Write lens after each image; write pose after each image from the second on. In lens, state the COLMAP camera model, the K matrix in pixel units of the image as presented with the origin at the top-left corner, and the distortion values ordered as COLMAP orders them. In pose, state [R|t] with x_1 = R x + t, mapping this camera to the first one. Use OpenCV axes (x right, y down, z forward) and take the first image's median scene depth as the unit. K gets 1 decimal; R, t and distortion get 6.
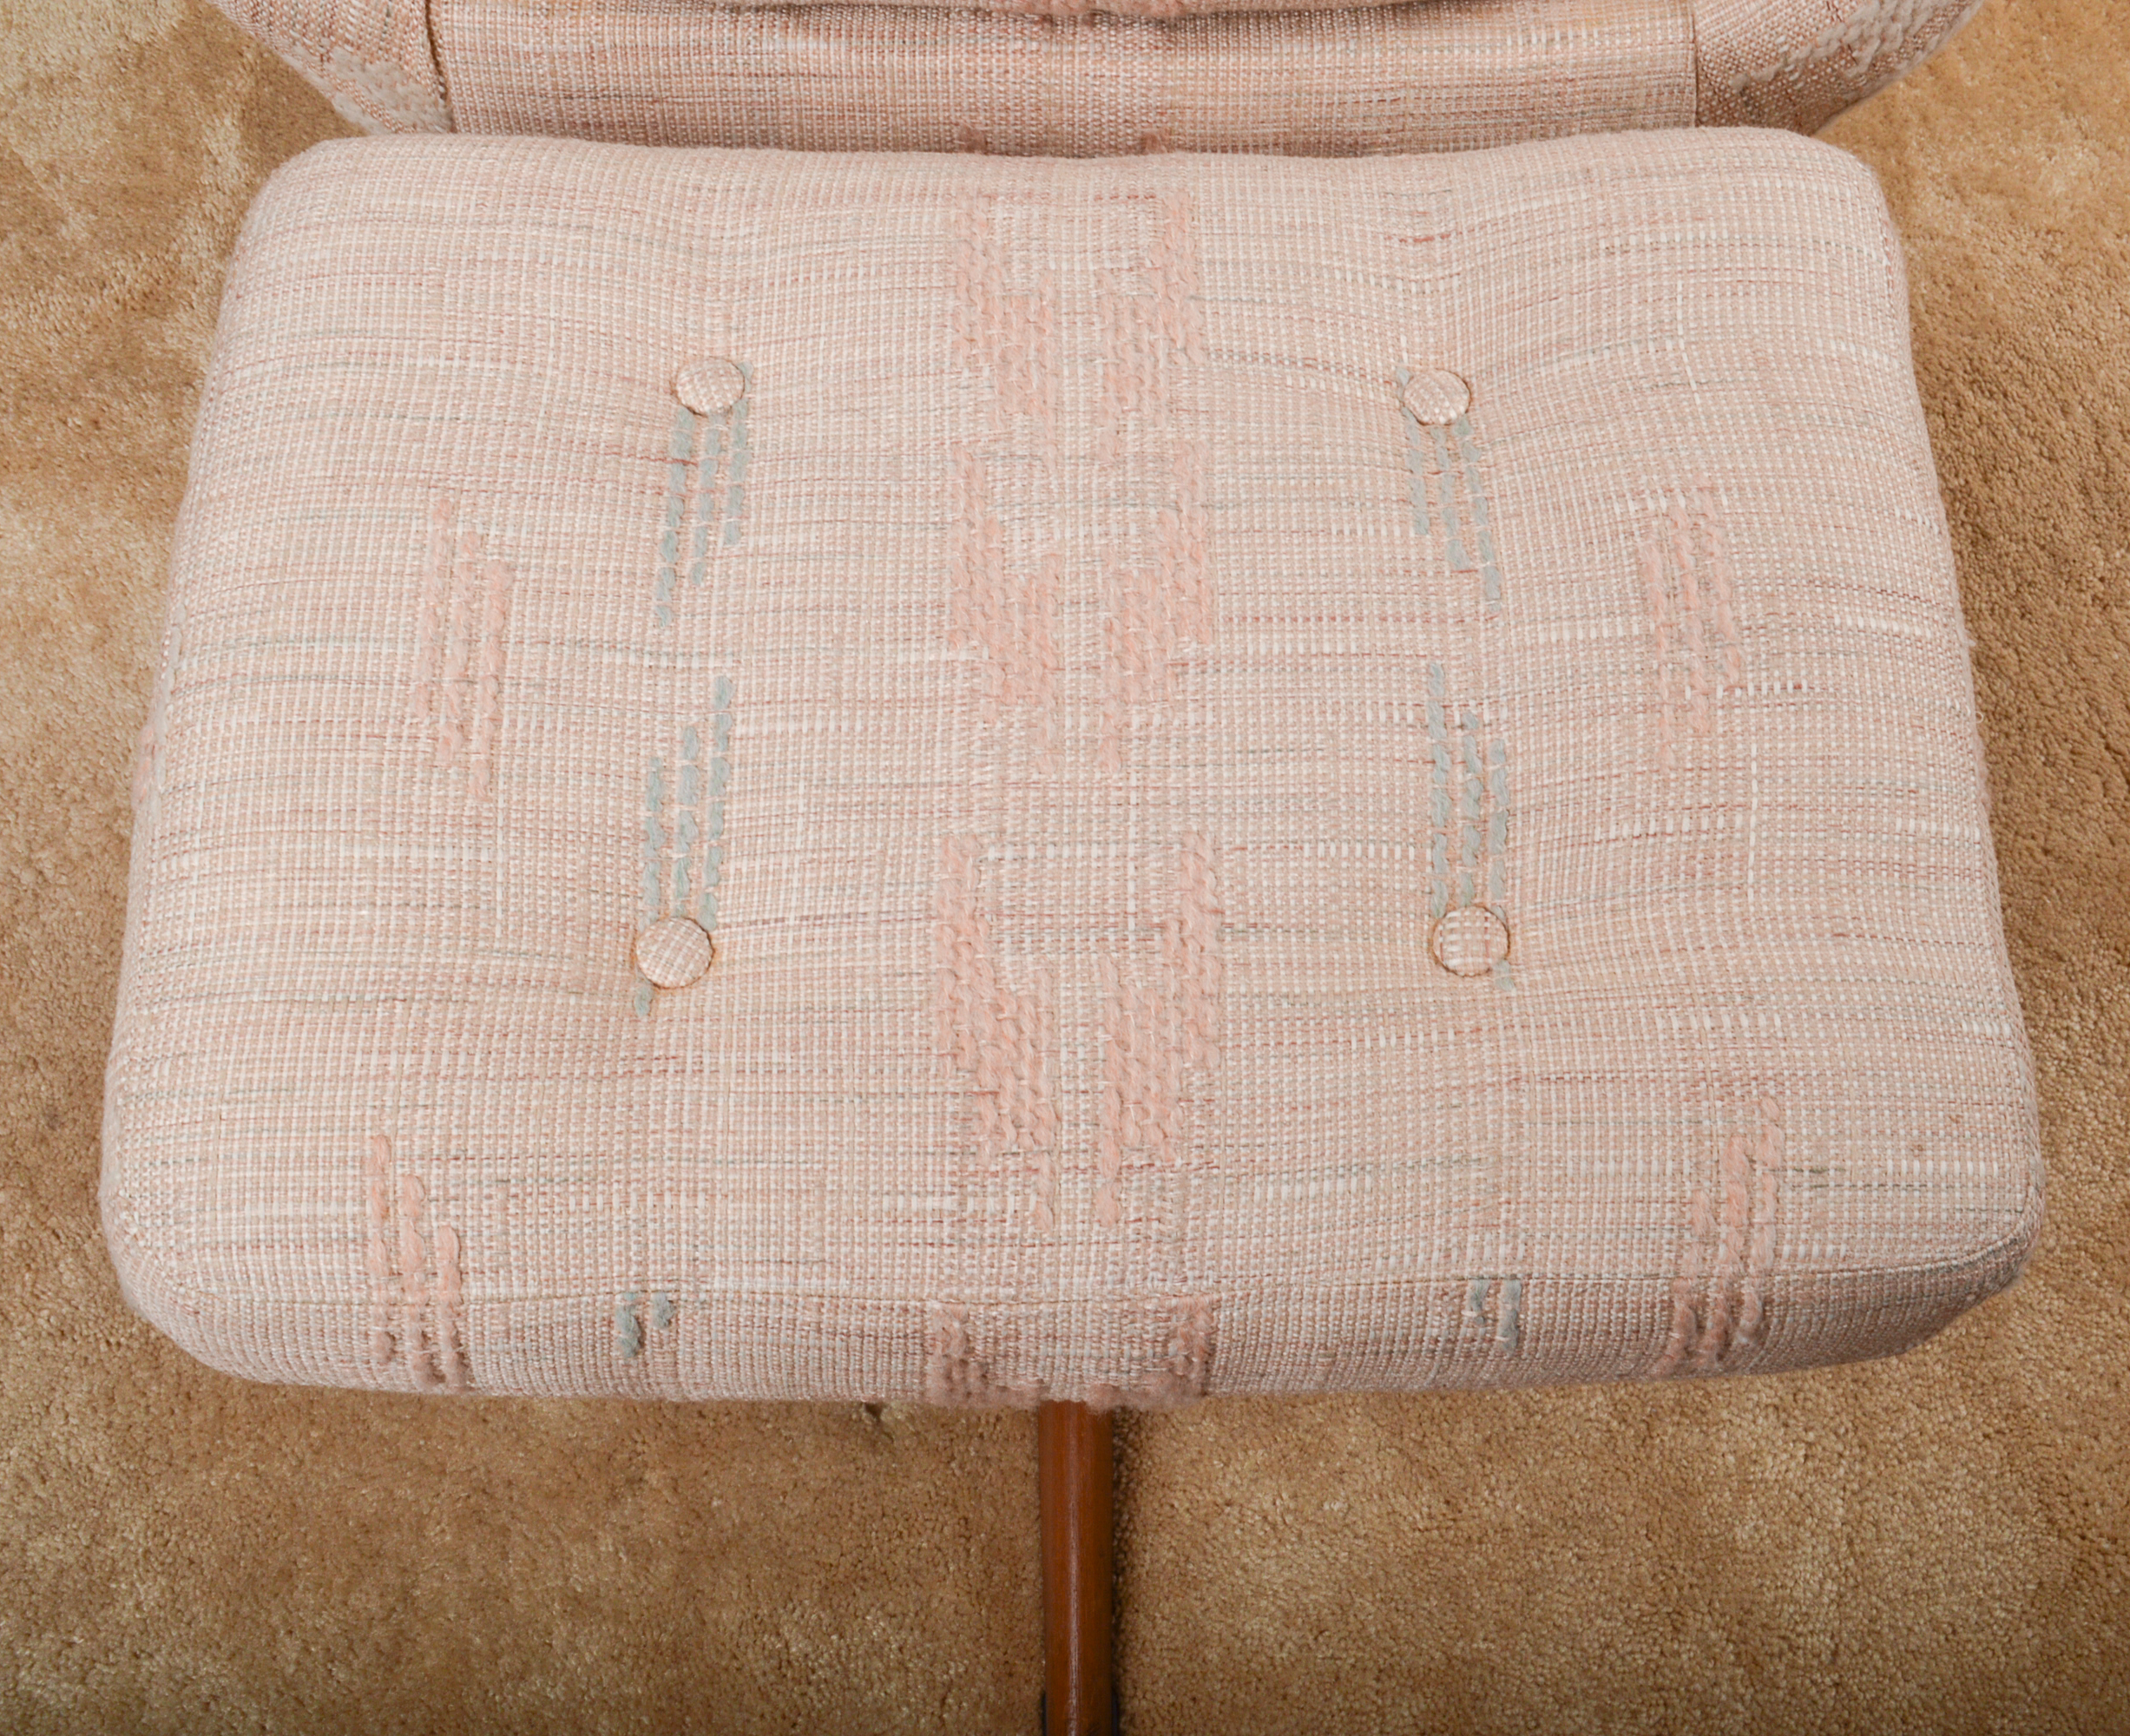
lens RADIAL K [[2640.0, 0, 1134.4], [0, 2640.0, 865.9], [0, 0, 1]] dist [-0.061568, -0.035858]
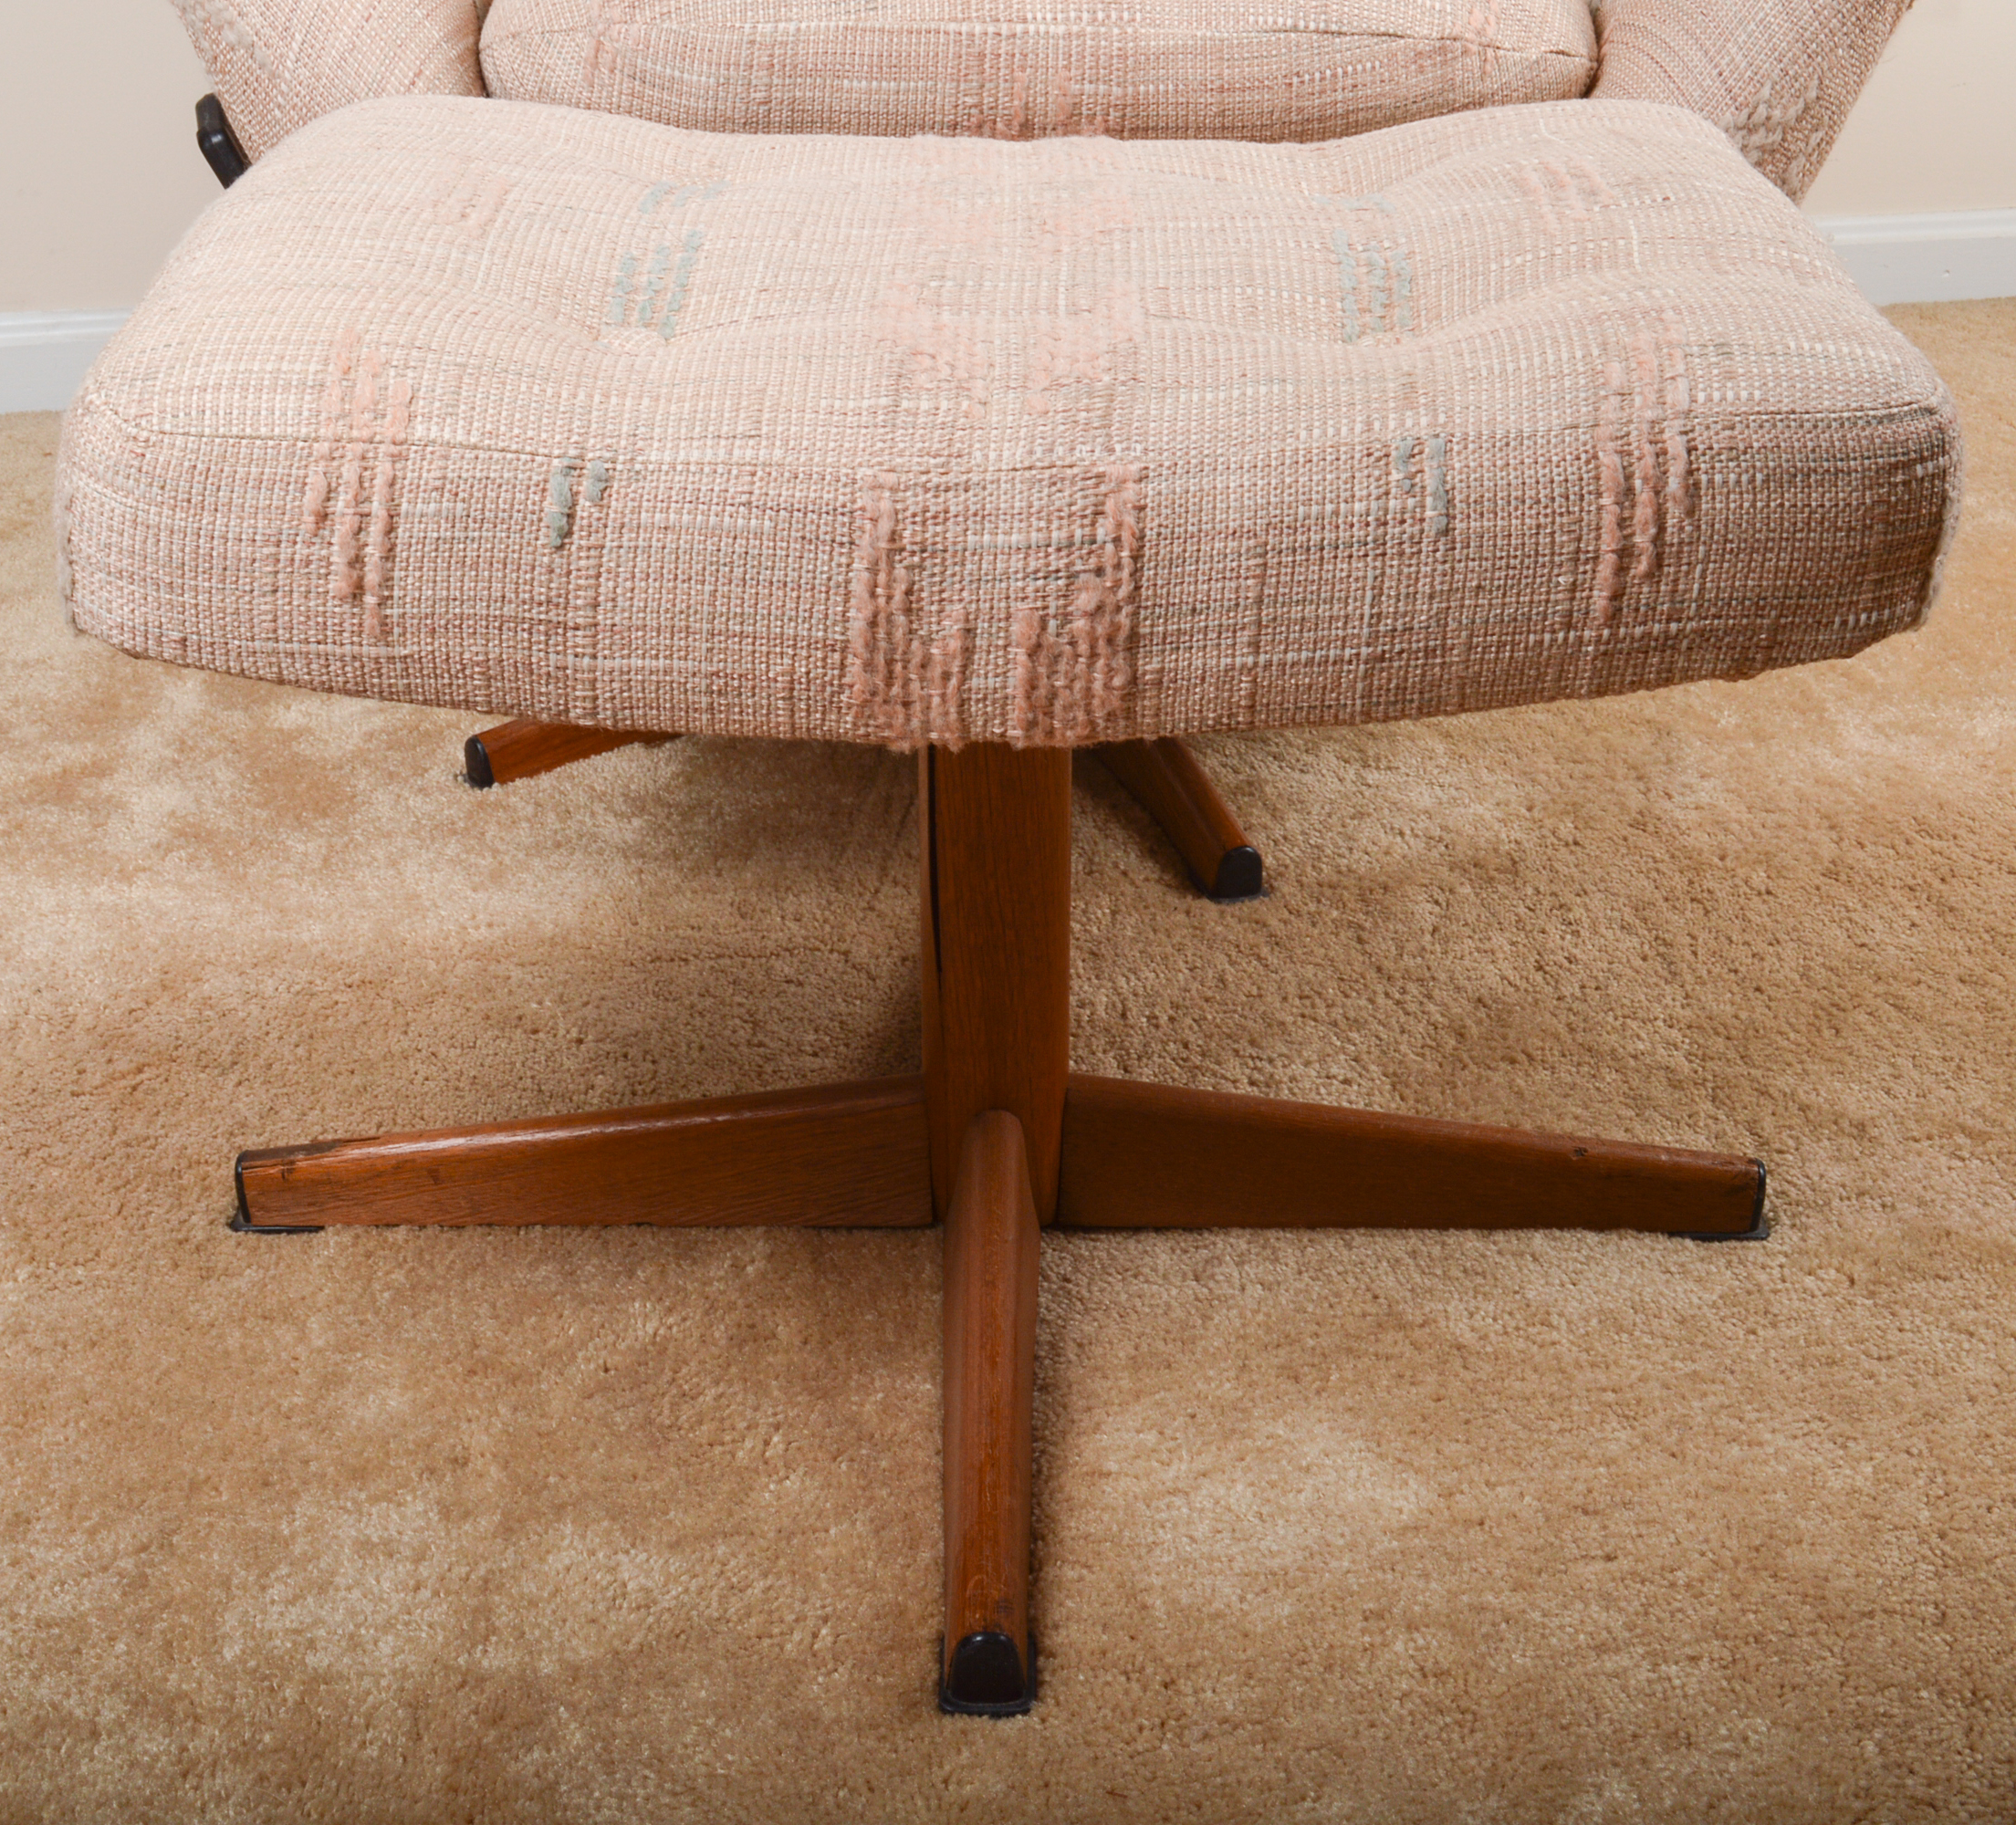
lens RADIAL K [[3202.5, 0, 941.1], [0, 3202.5, 912.6], [0, 0, 1]] dist [-0.042079, -0.077296]
pose [[0.999161, 0.006337, -0.040452, 0.004068], [-0.030833, 0.766500, -0.641503, 1.084702], [0.026942, 0.642213, 0.766053, 0.166603]]
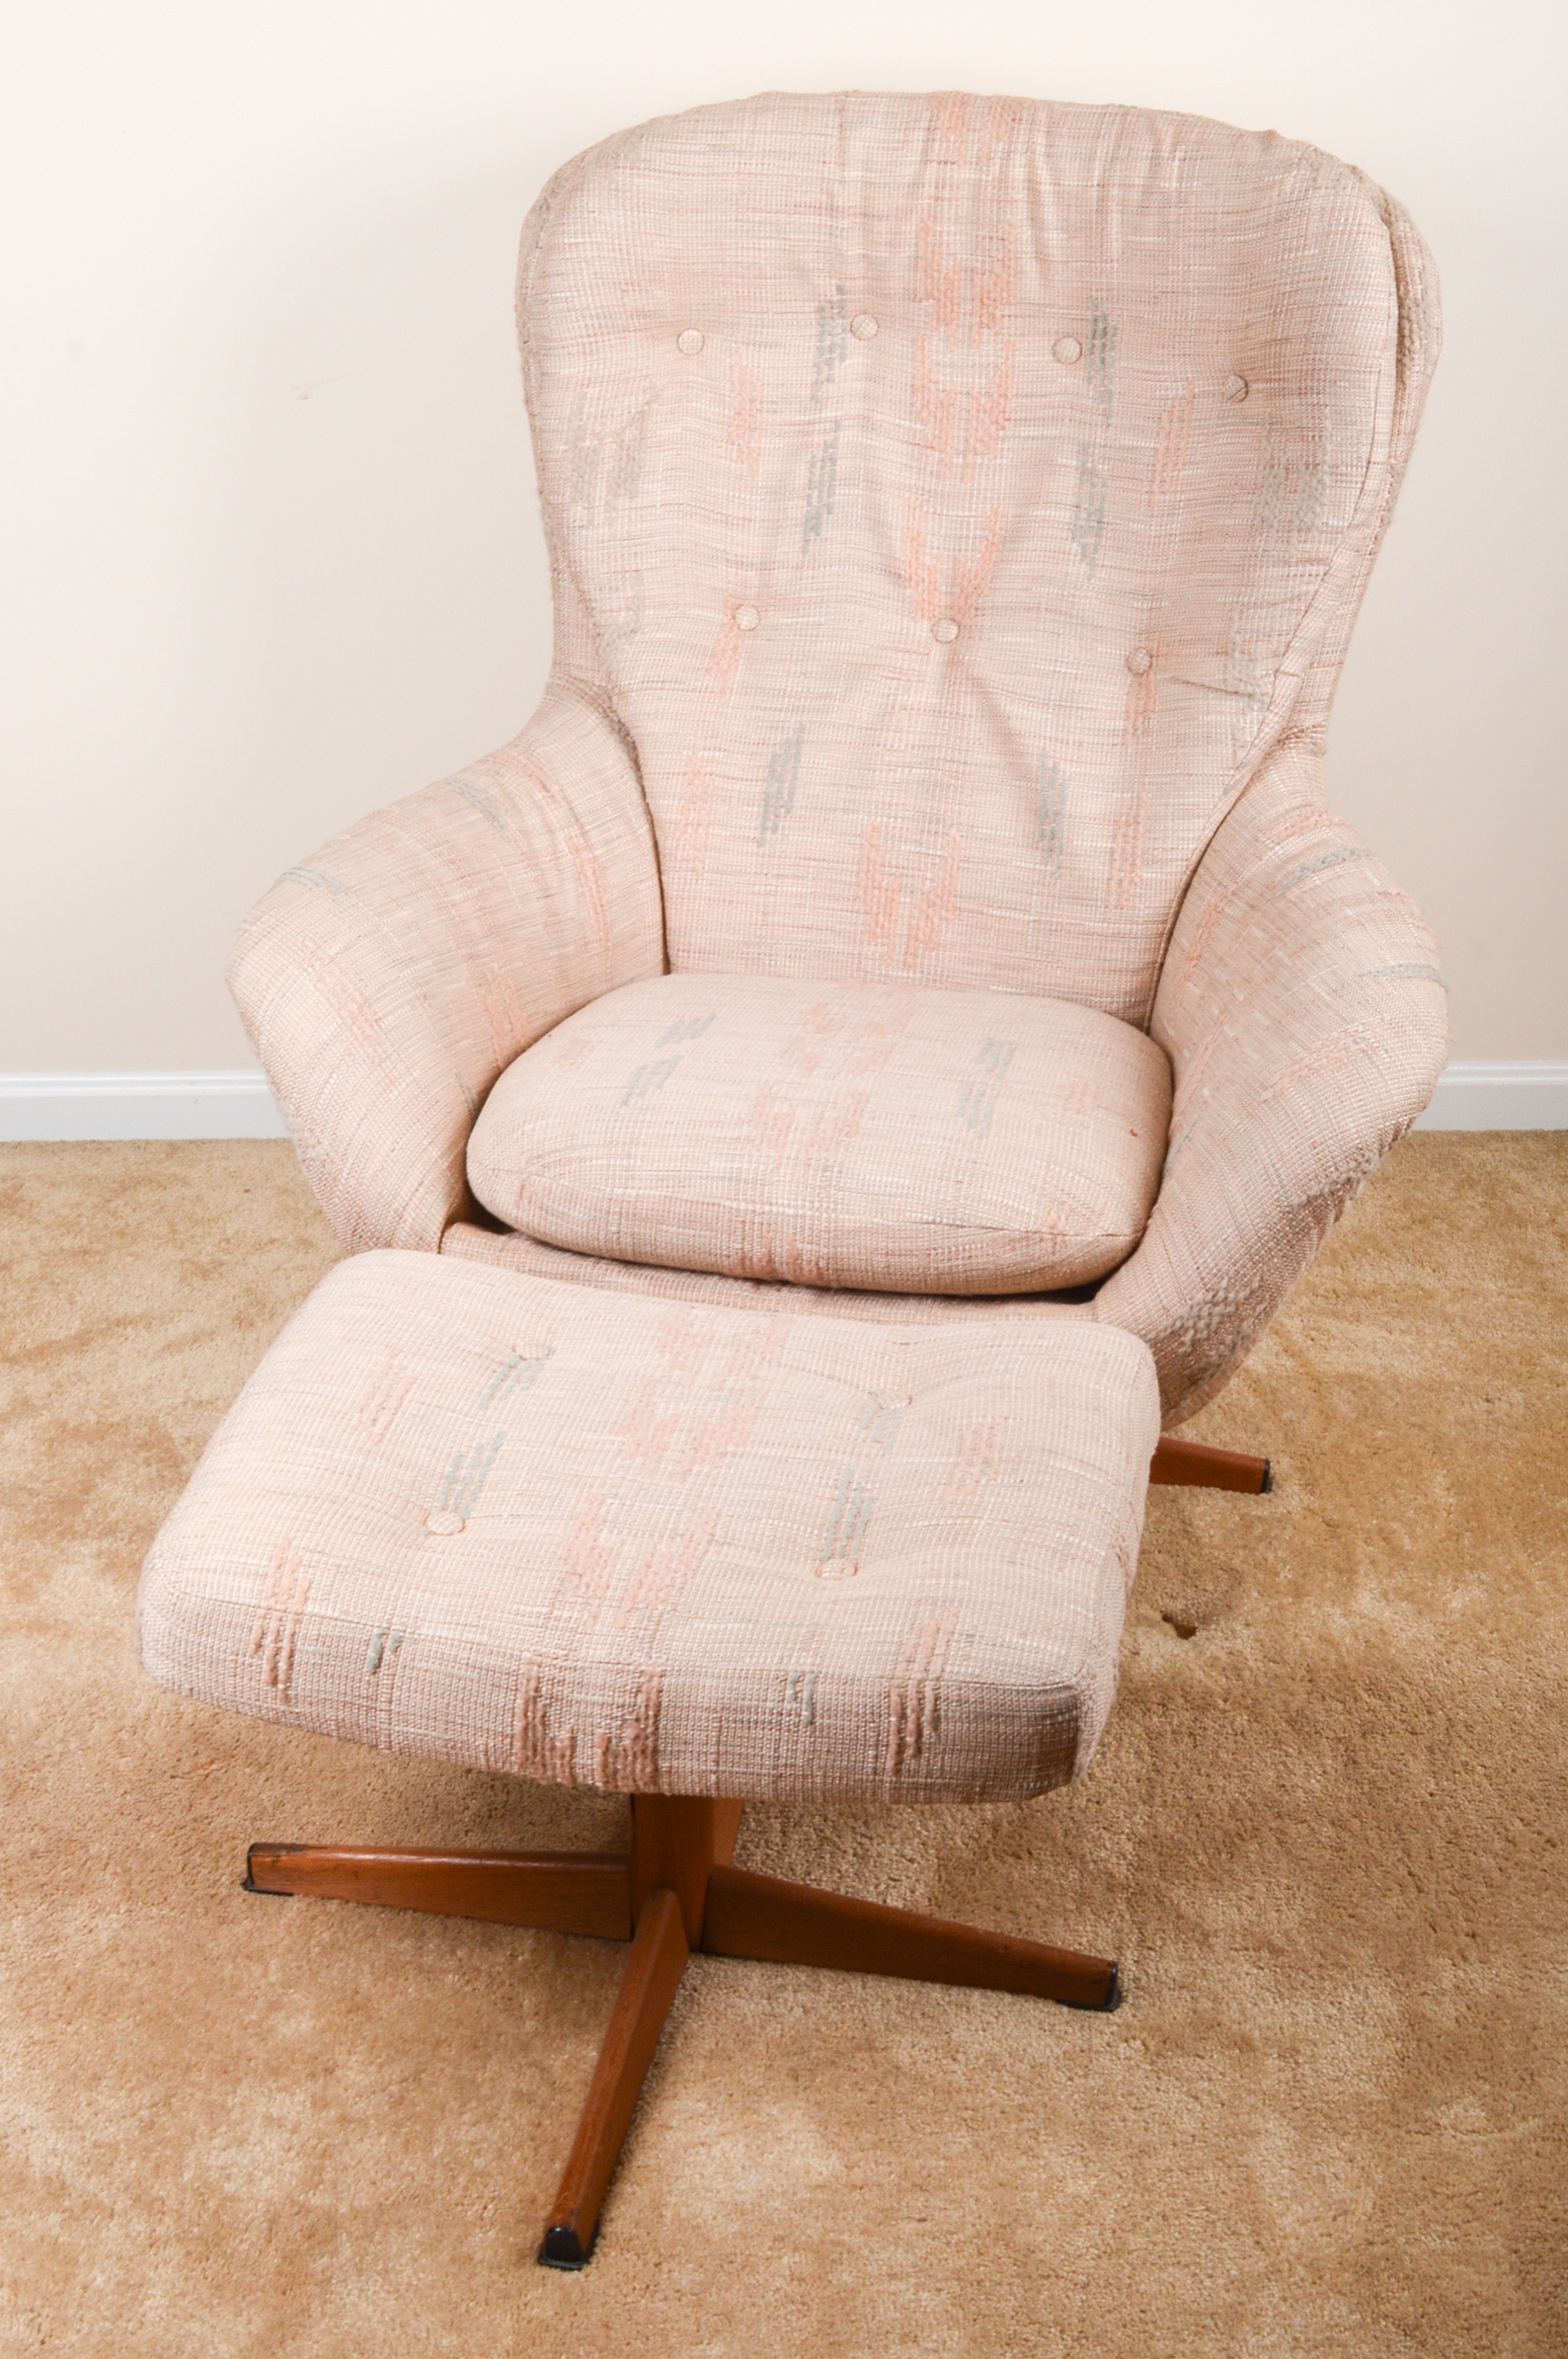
lens RADIAL K [[3100.7, 0, 742.1], [0, 3100.7, 1103.1], [0, 0, 1]] dist [-0.060681, -0.046835]
pose [[0.976458, 0.090544, -0.195785, 0.502919], [-0.194639, 0.761081, -0.618766, 1.263345], [0.092982, 0.642306, 0.760787, -1.029764]]
